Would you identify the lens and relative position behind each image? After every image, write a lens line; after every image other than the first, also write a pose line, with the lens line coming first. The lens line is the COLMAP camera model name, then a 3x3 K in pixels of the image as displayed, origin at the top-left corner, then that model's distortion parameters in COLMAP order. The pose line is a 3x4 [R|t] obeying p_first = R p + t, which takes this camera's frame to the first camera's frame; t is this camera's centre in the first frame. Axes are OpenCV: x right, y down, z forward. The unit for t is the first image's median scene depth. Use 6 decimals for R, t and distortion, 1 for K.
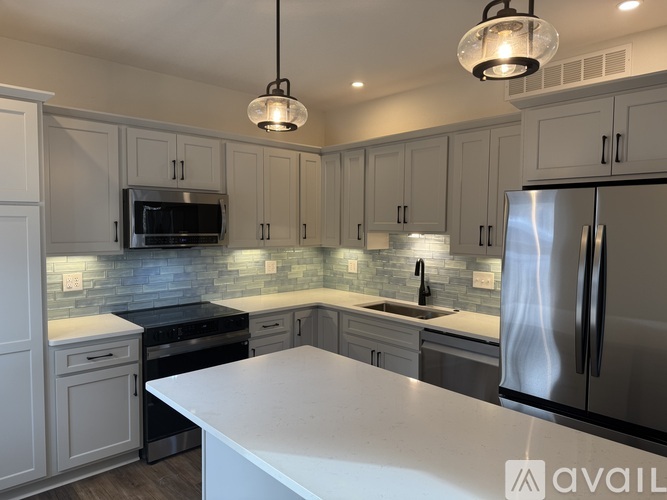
lens RADIAL K [[450.3, 0, 333.5], [0, 450.3, 250.0], [0, 0, 1]] dist [0.006122, -0.000712]
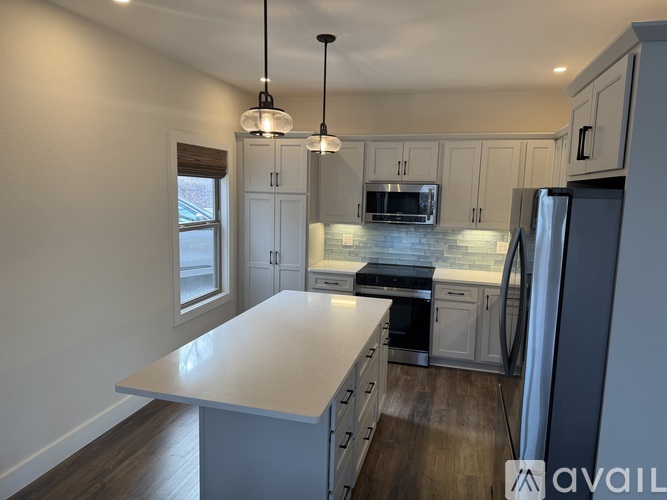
lens RADIAL K [[450.3, 0, 333.5], [0, 450.3, 250.0], [0, 0, 1]] dist [0.006122, -0.000712]
pose [[0.511887, 0.120410, -0.850572, 0.711118], [-0.068077, 0.992700, 0.099560, -0.046563], [0.856351, 0.006941, 0.516348, 0.095124]]
